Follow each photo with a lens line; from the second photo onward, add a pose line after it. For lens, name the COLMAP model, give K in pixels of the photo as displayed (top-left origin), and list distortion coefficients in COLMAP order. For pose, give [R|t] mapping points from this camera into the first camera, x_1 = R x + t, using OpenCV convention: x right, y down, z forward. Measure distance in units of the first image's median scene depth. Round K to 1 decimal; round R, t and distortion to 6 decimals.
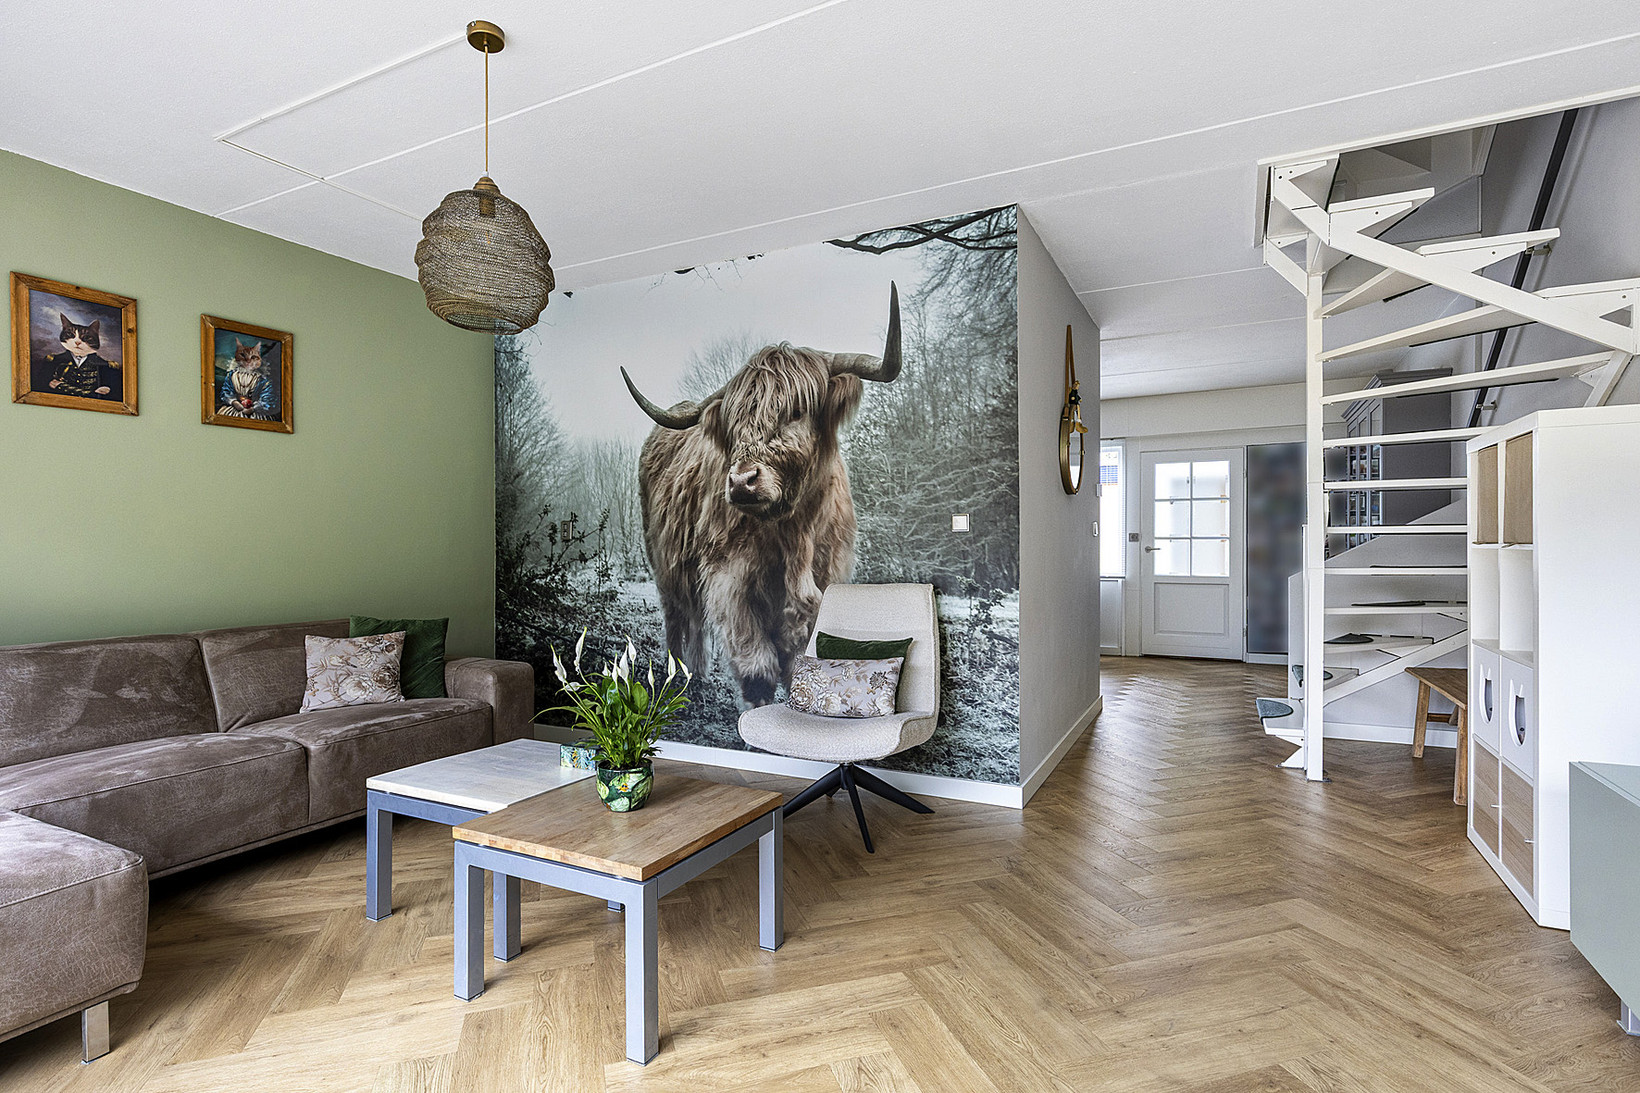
lens RADIAL K [[815.8, 0, 820.0], [0, 815.8, 546.5], [0, 0, 1]] dist [-0.000787, -0.000513]
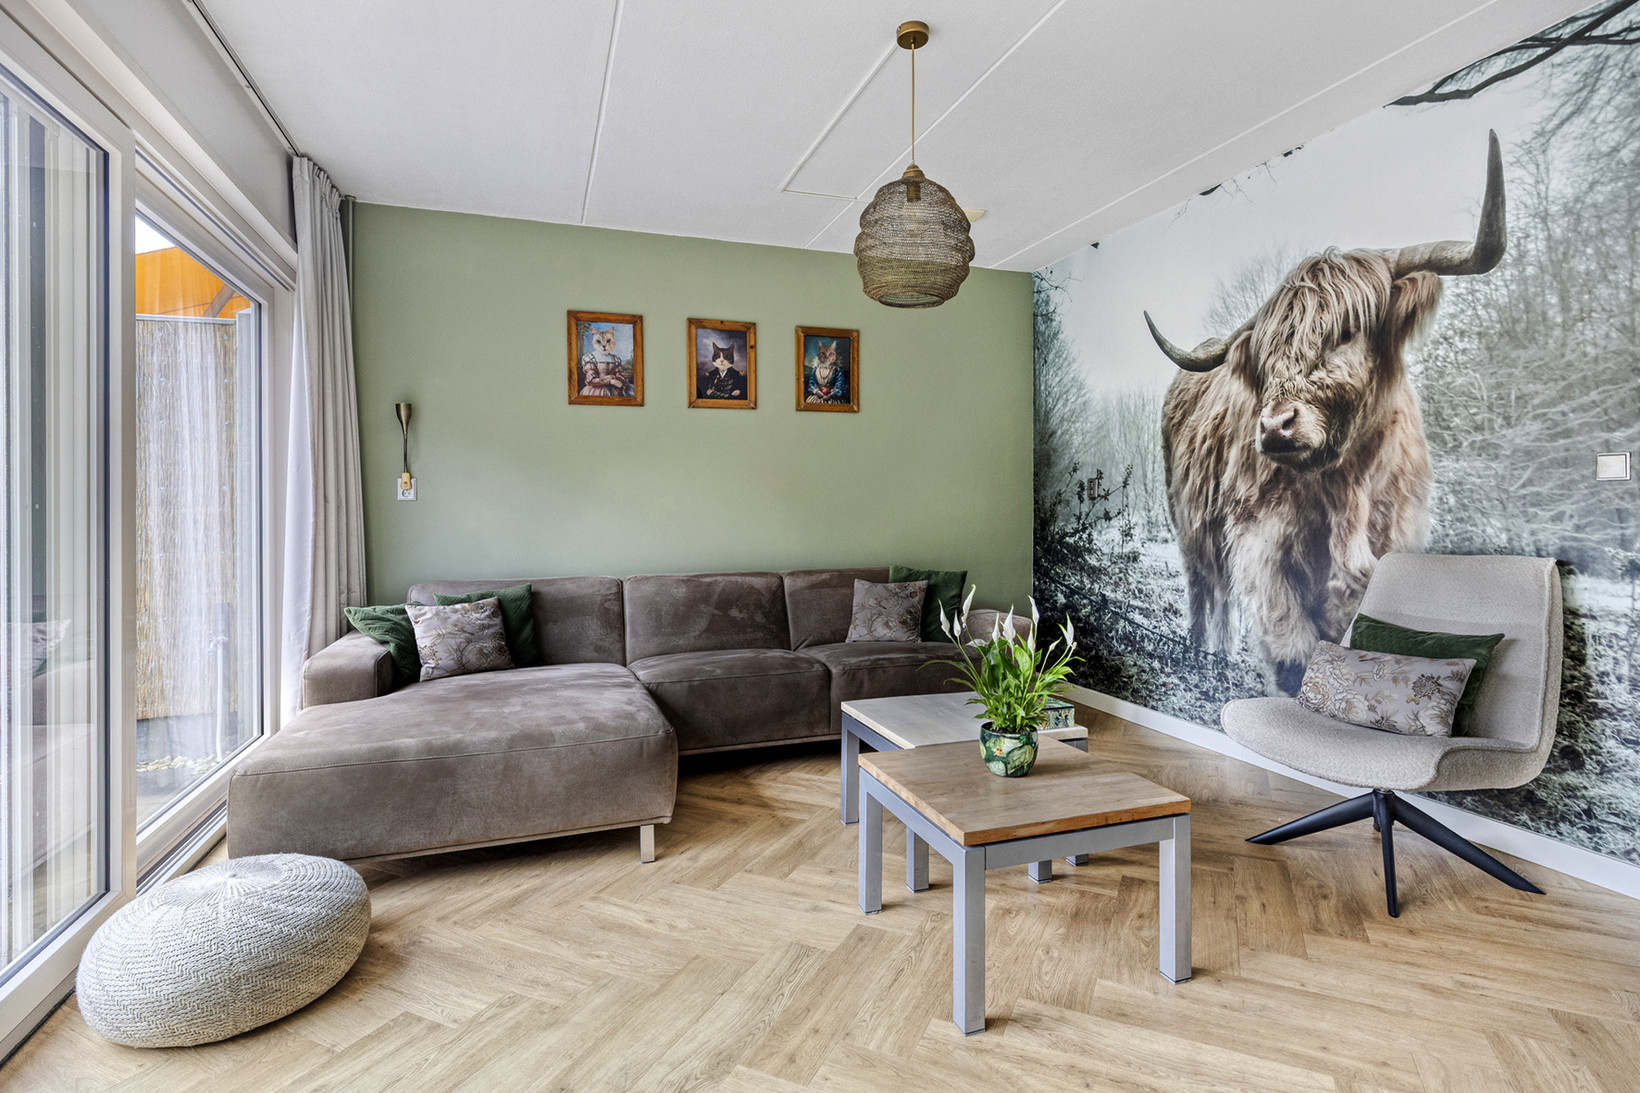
lens RADIAL K [[821.4, 0, 819.3], [0, 821.4, 503.9], [0, 0, 1]] dist [0.001767, -0.000359]
pose [[0.722477, -0.003969, -0.691383, 0.164028], [0.003550, 0.999992, -0.002032, 0.000027], [0.691386, -0.000986, 0.722485, 0.079780]]
